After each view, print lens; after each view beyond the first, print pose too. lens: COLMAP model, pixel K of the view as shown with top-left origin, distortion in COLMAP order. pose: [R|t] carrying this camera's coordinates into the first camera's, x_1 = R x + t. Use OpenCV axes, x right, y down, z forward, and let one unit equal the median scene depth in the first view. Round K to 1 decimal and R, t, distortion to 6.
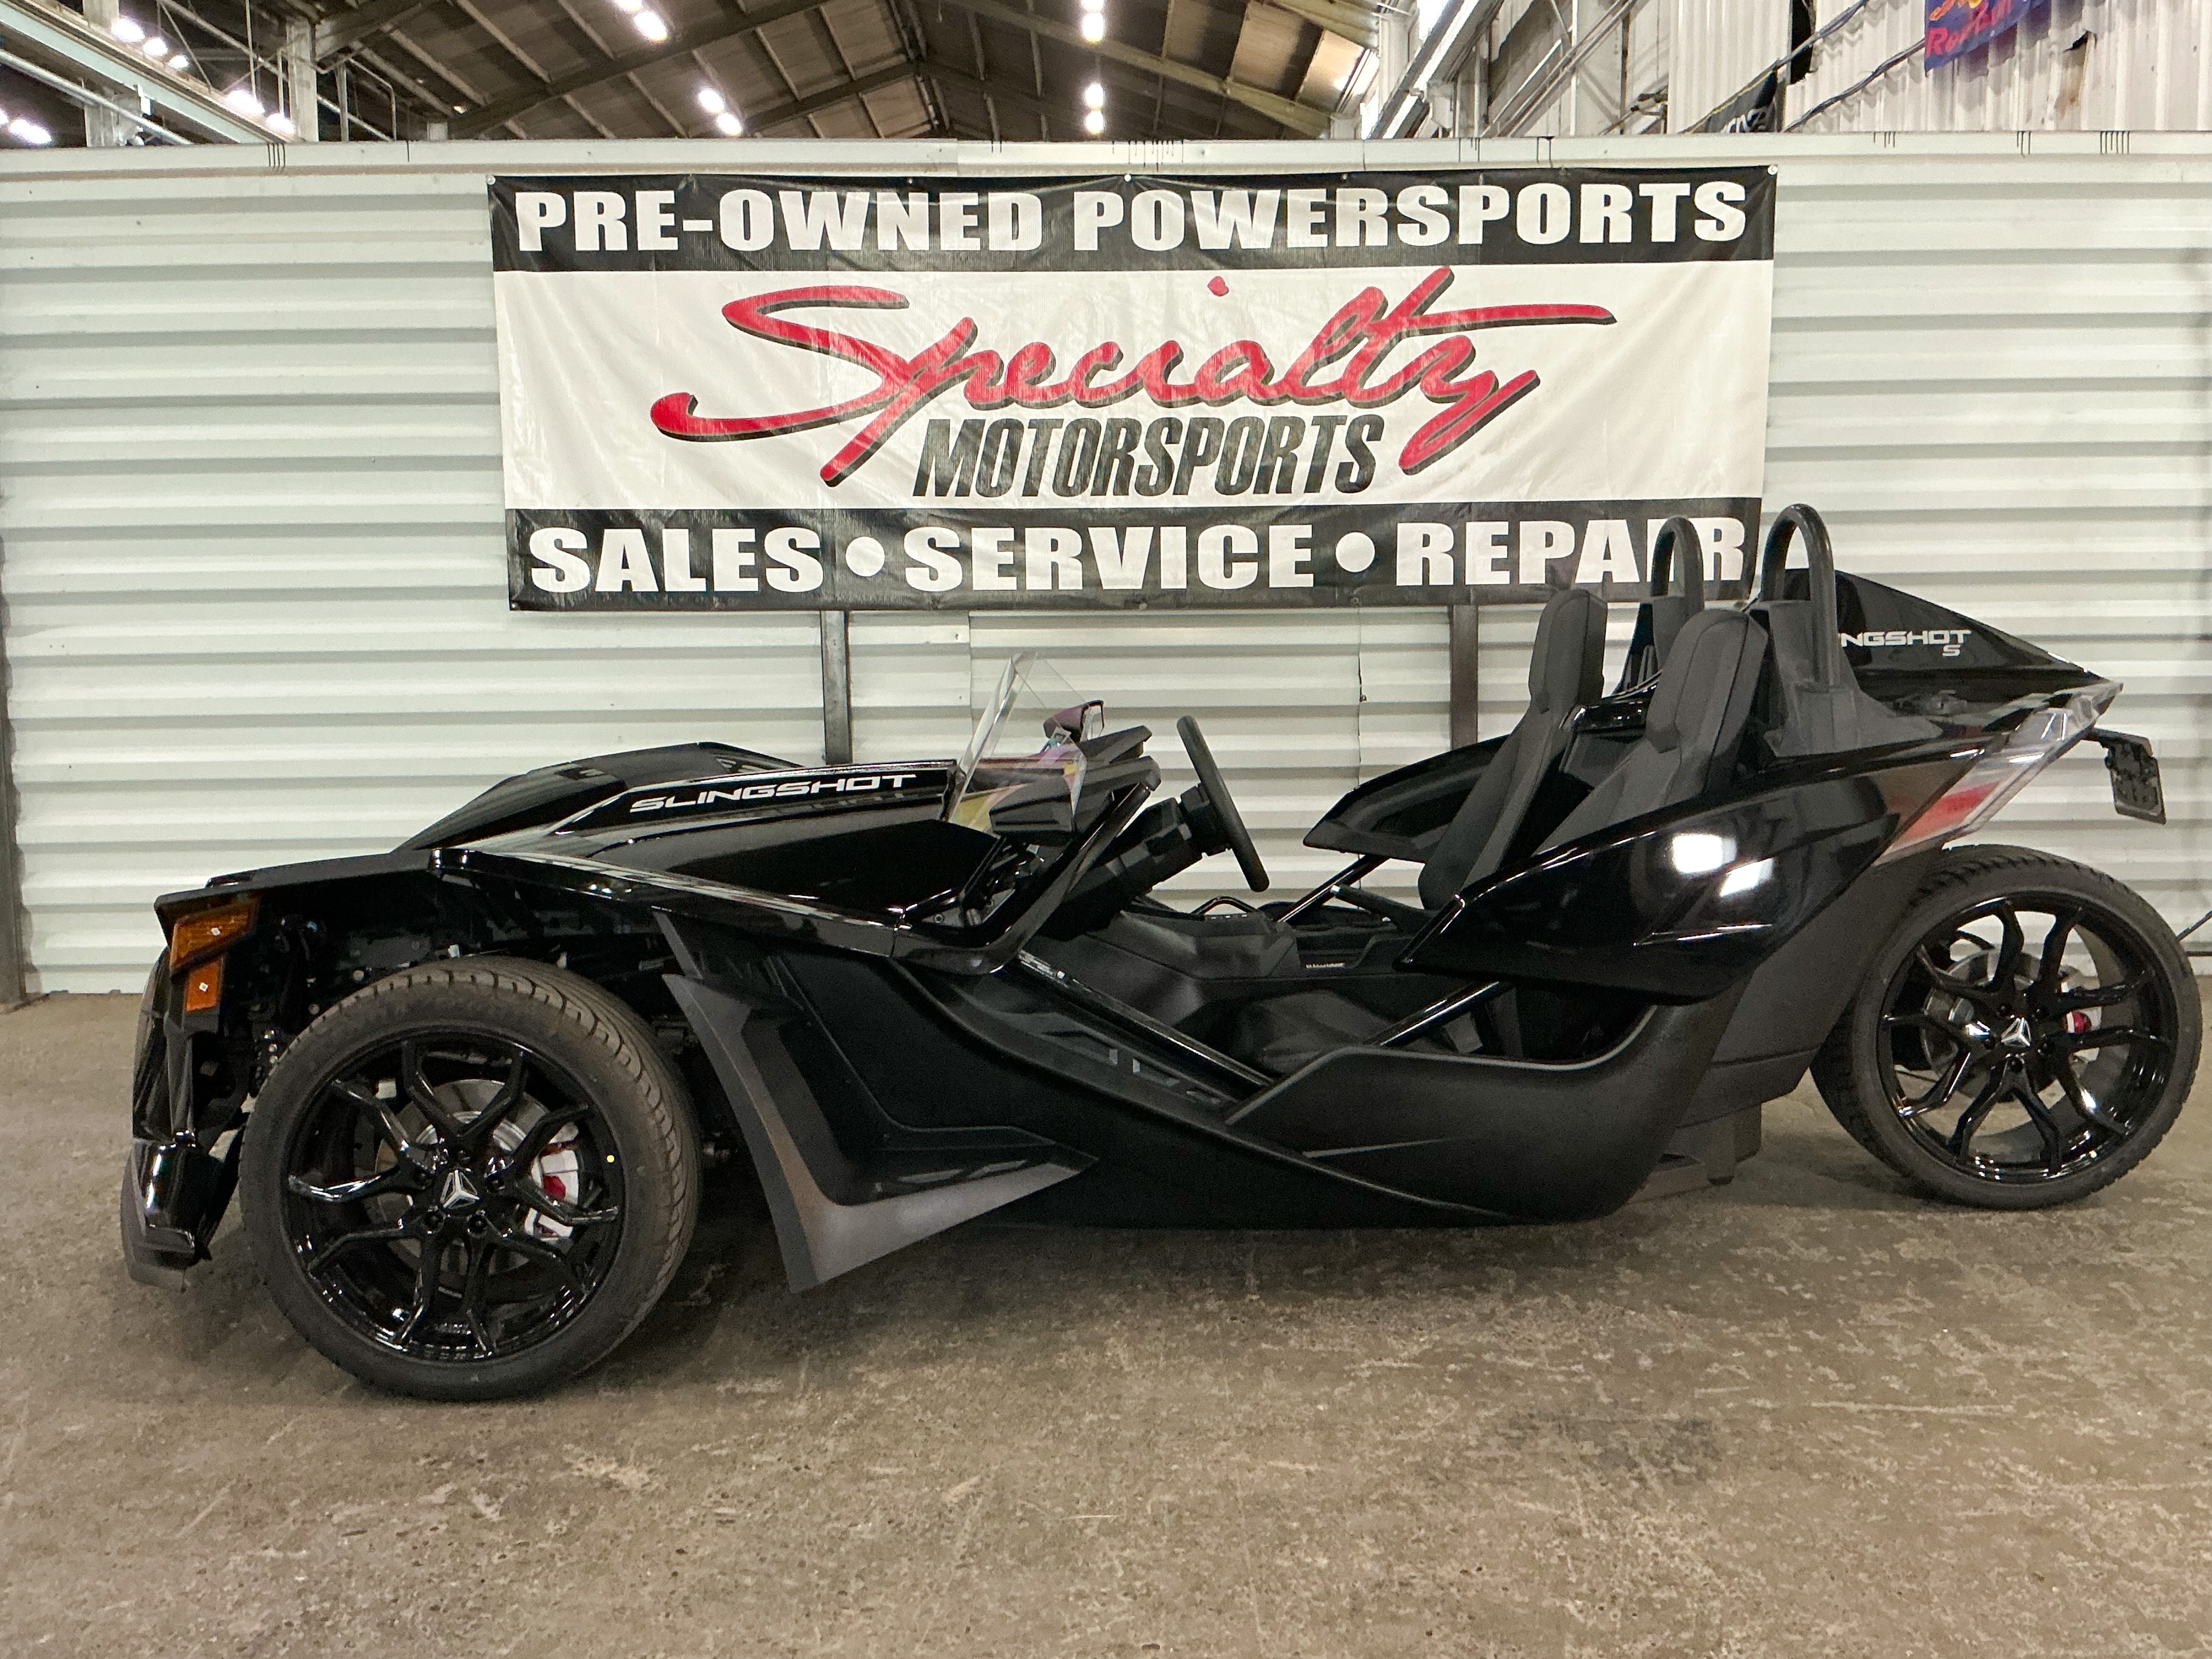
lens RADIAL K [[2037.1, 0, 1105.6], [0, 2037.1, 825.0], [0, 0, 1]] dist [0.157232, -0.331057]
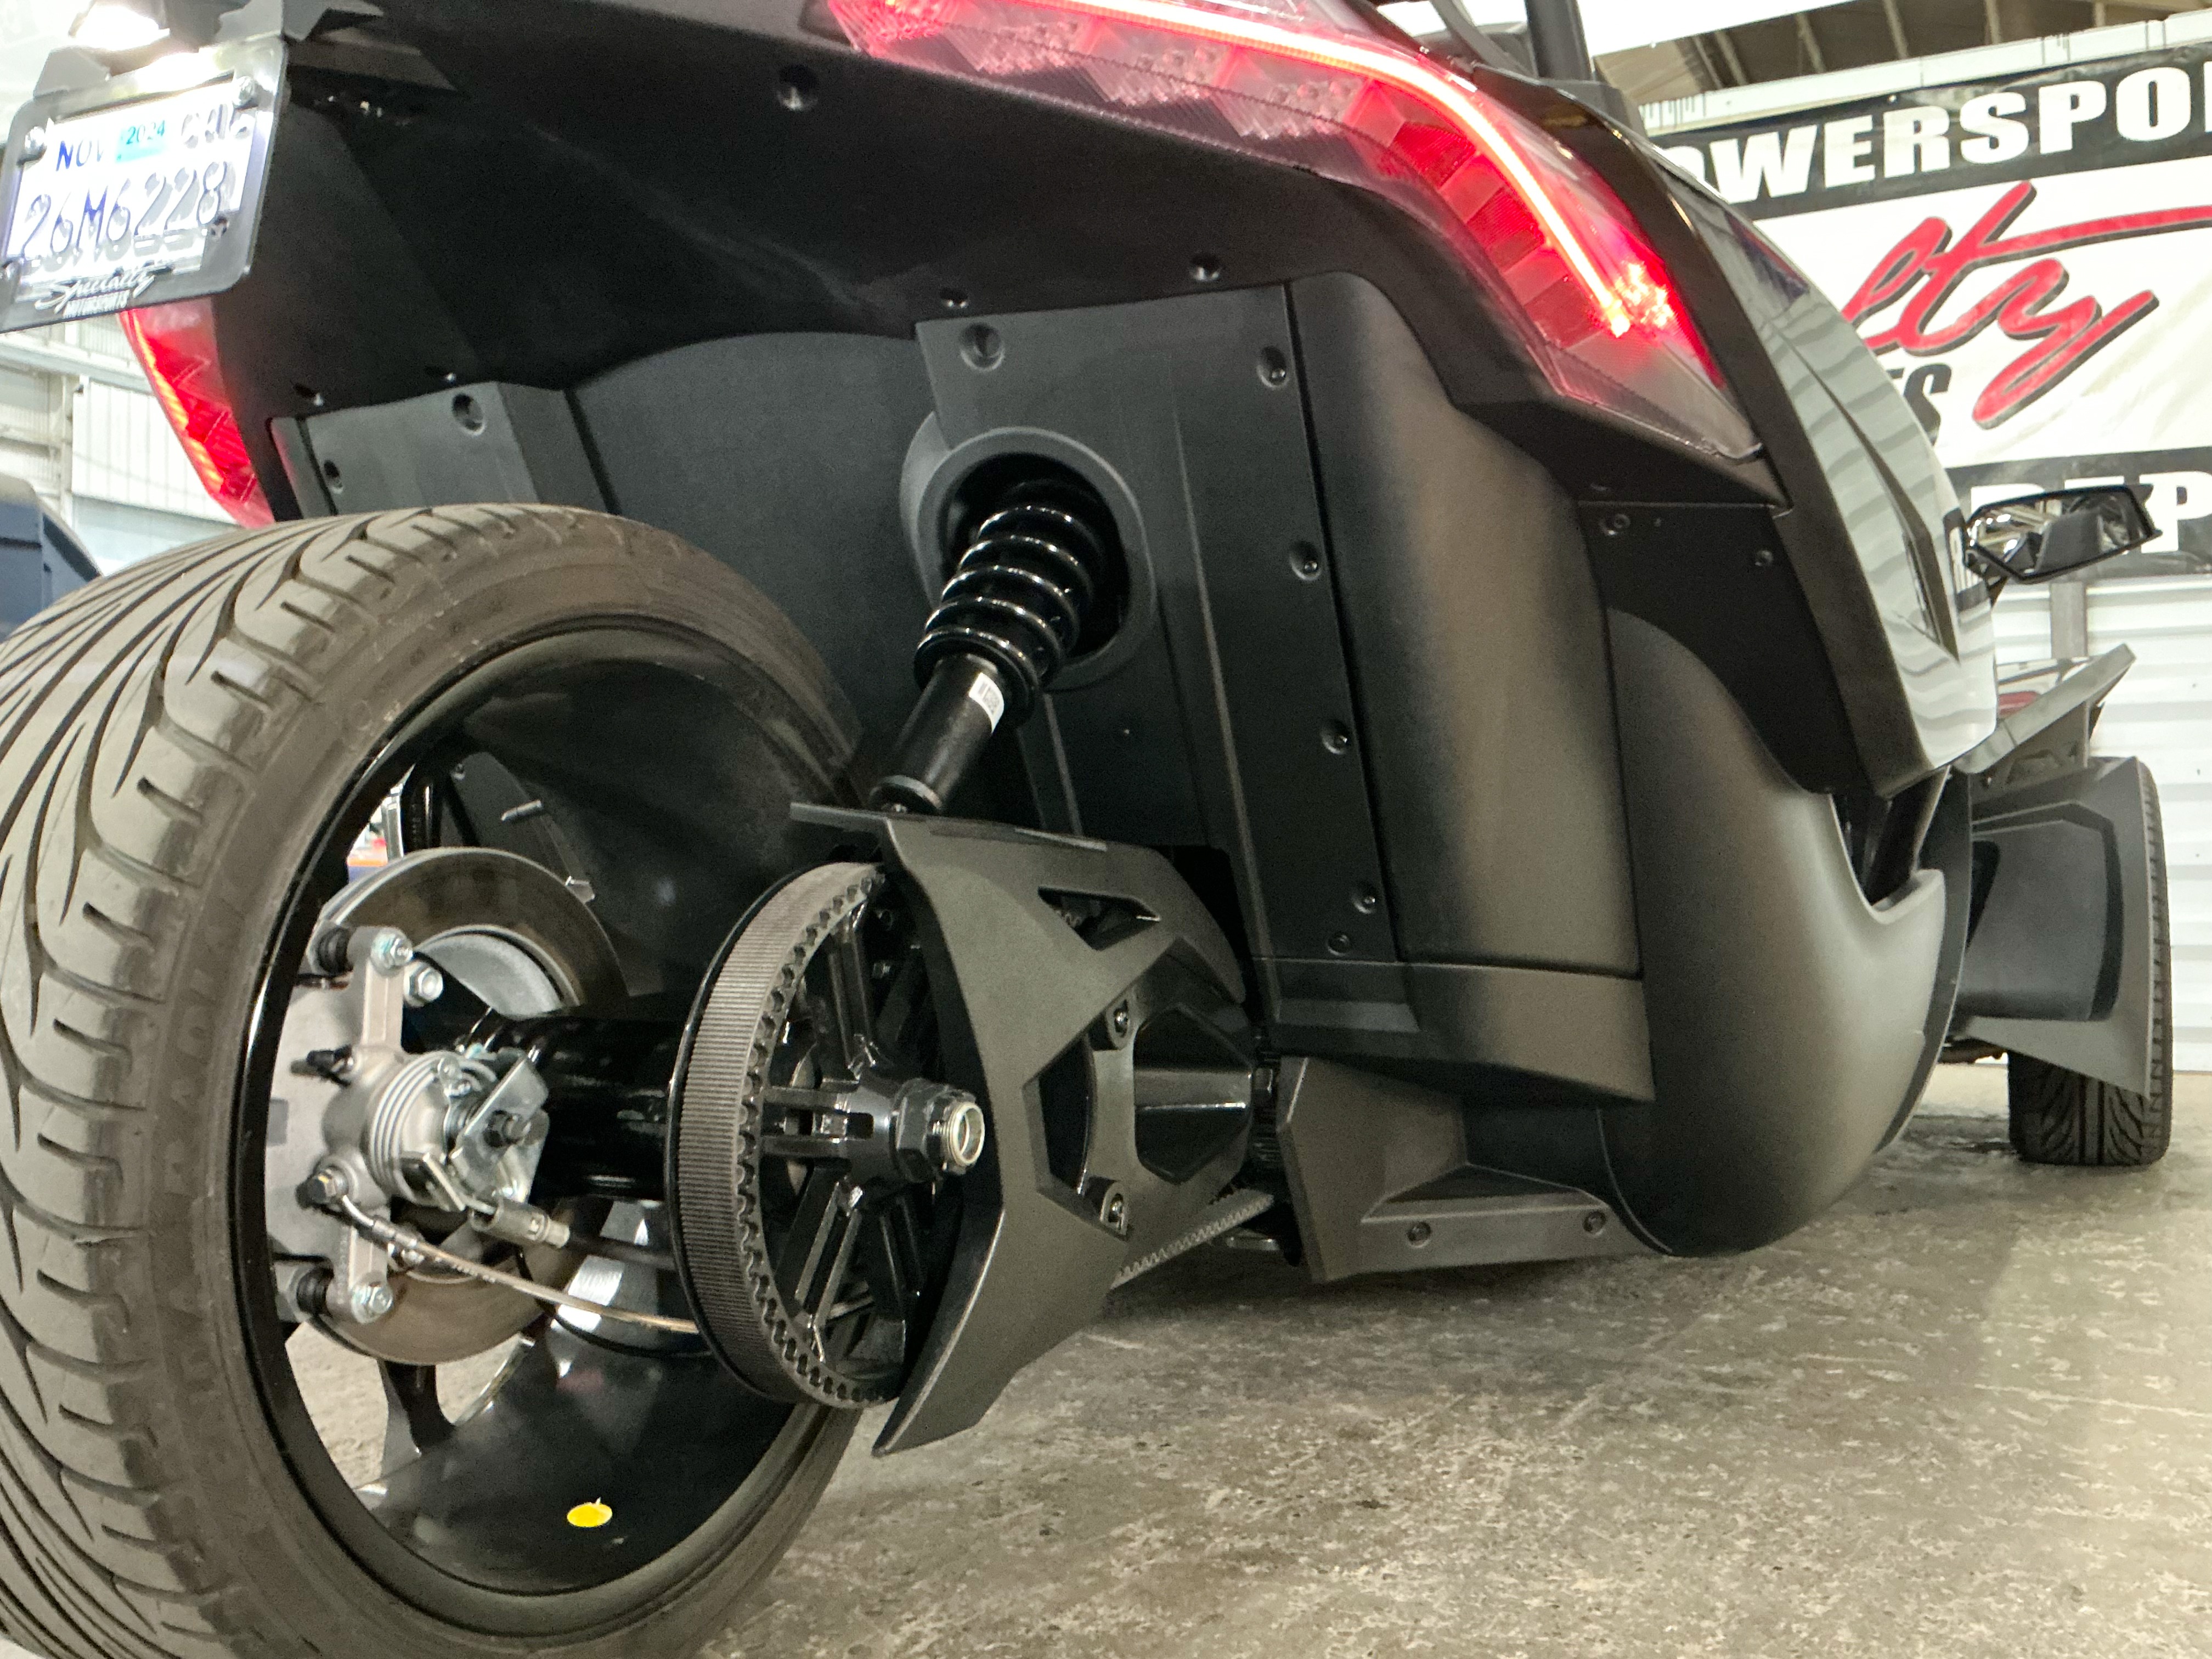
lens RADIAL K [[1951.0, 0, 1112.4], [0, 1951.0, 833.9], [0, 0, 1]] dist [0.069472, -0.167282]
pose [[0.889076, -0.004677, -0.457736, 0.197612], [-0.058024, 0.990731, -0.122825, 0.105445], [0.454068, 0.135760, 0.880563, 0.178369]]
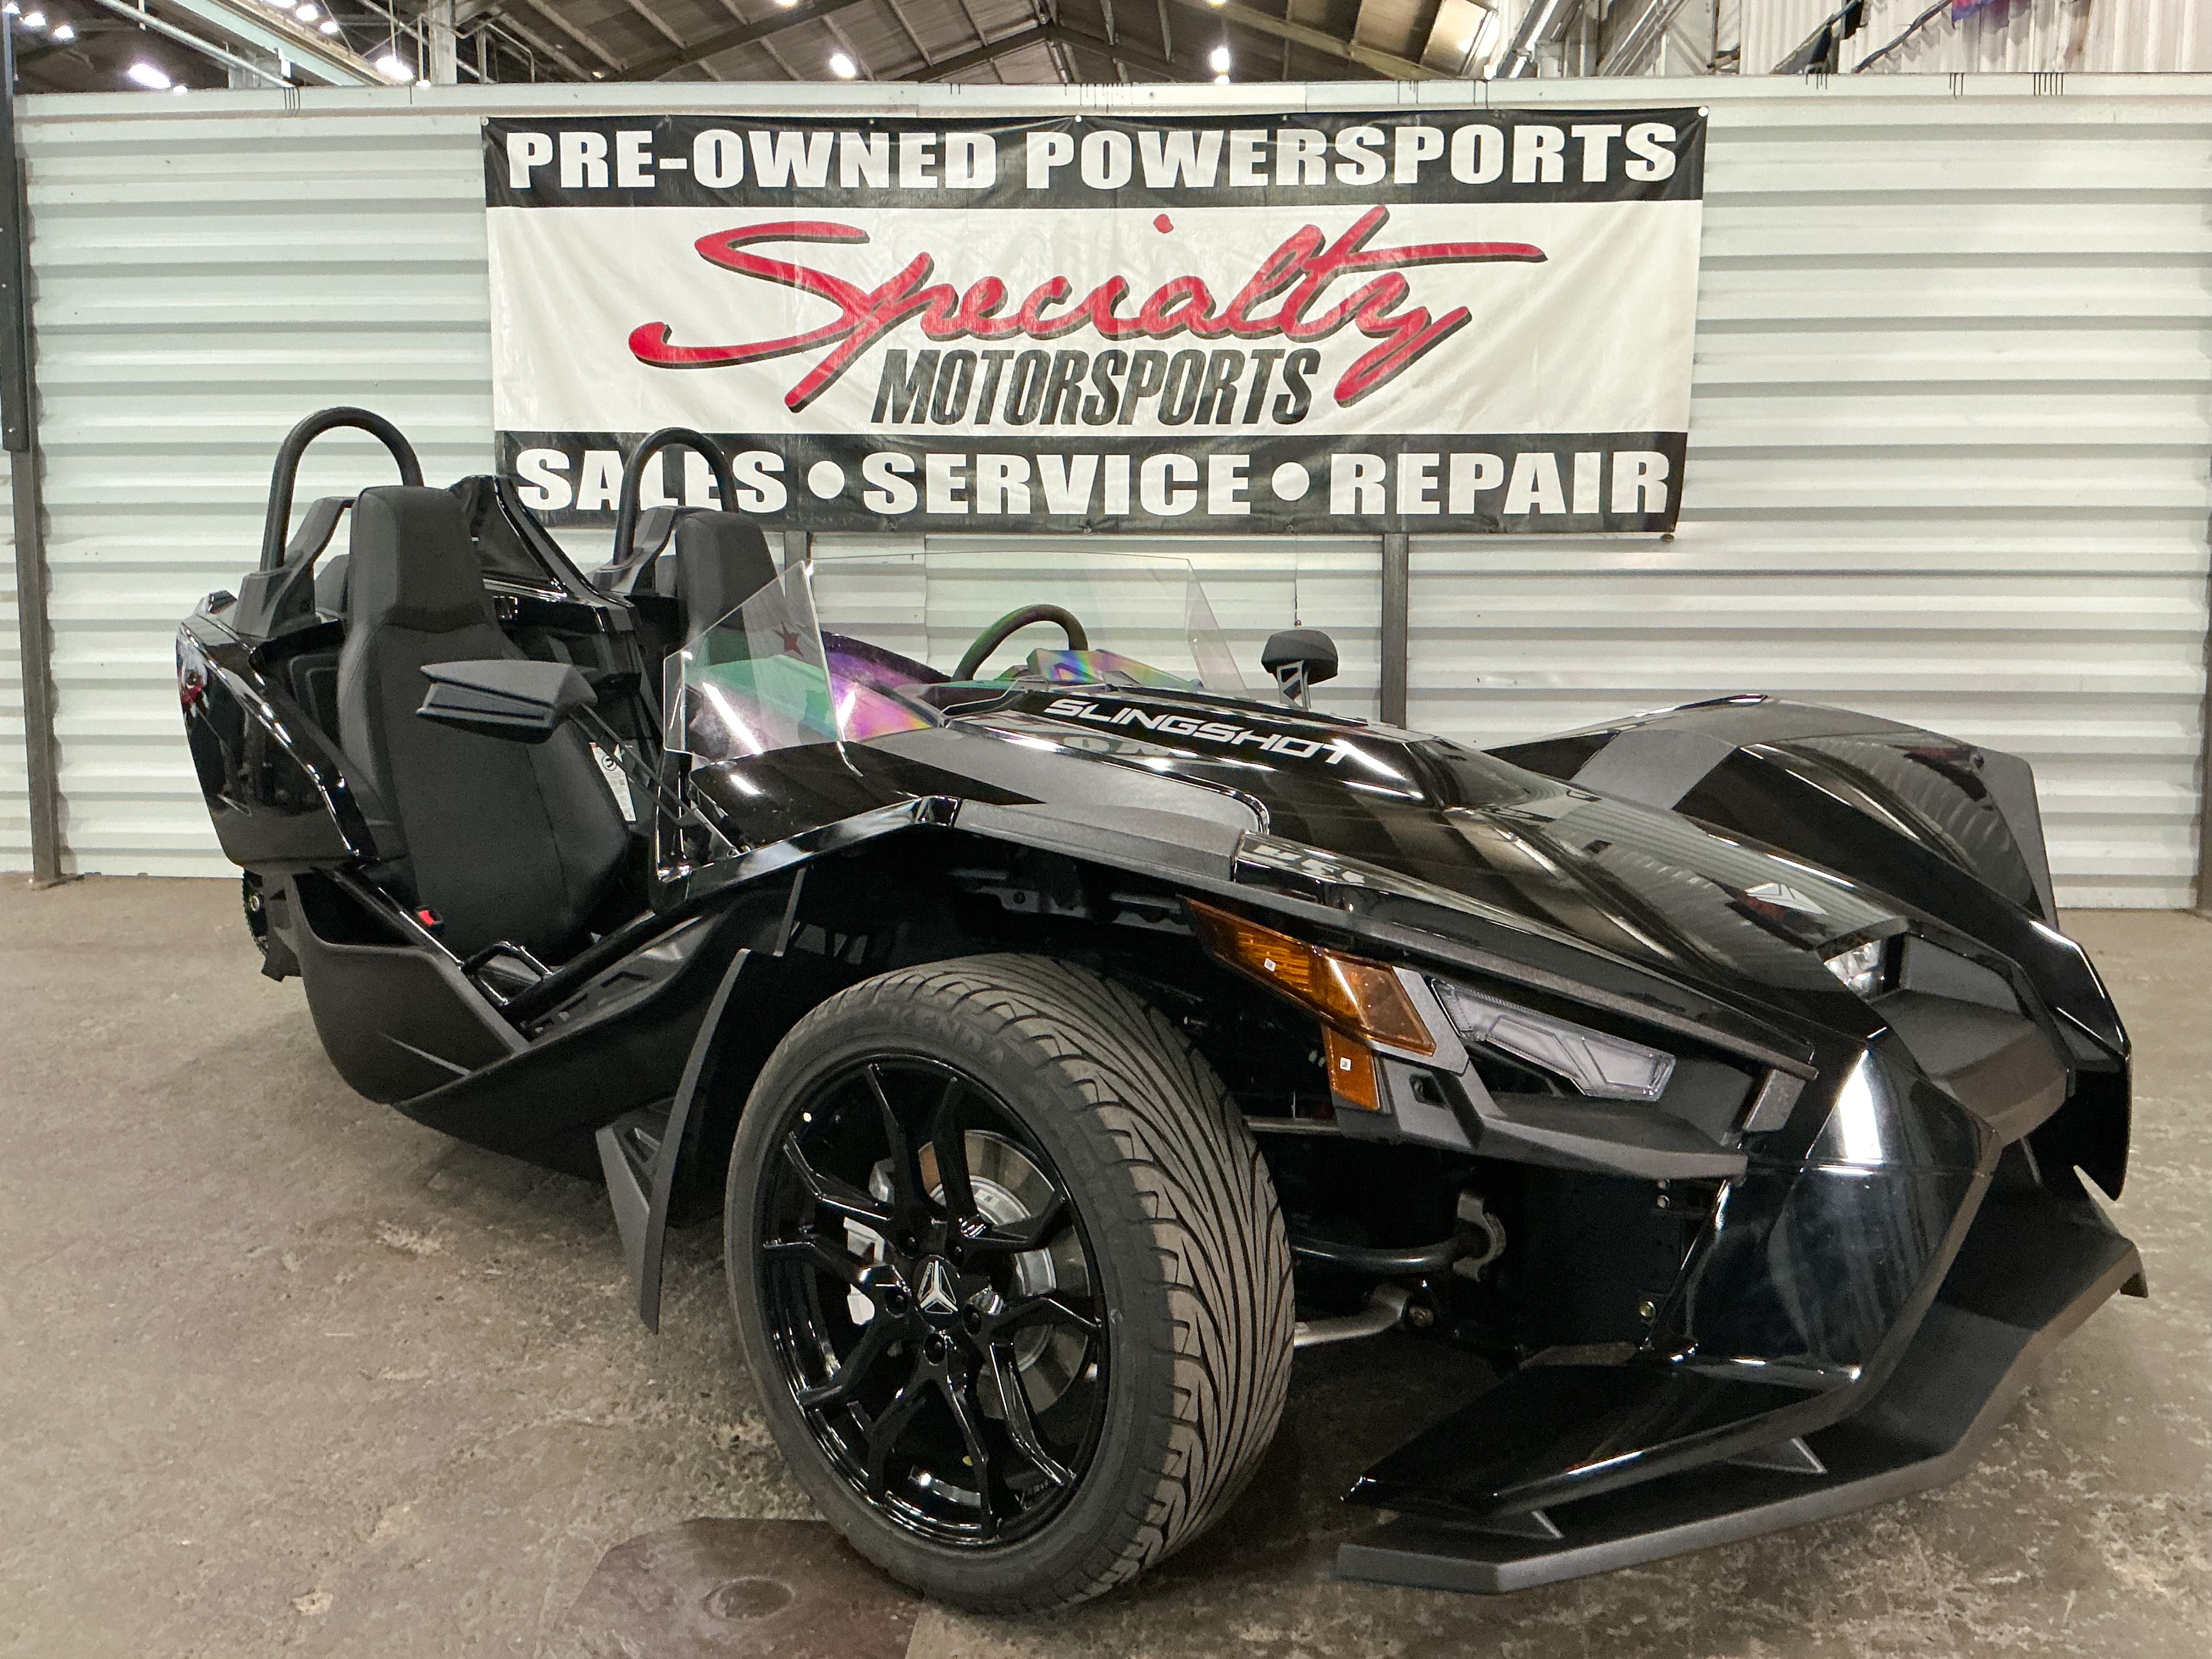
lens RADIAL K [[2032.7, 0, 1105.4], [0, 2032.7, 829.0], [0, 0, 1]] dist [0.157121, -0.327432]
pose [[0.997386, 0.023209, -0.068428, 0.104349], [-0.022108, 0.999614, 0.016804, 0.028689], [0.068792, -0.015247, 0.997515, -0.048675]]
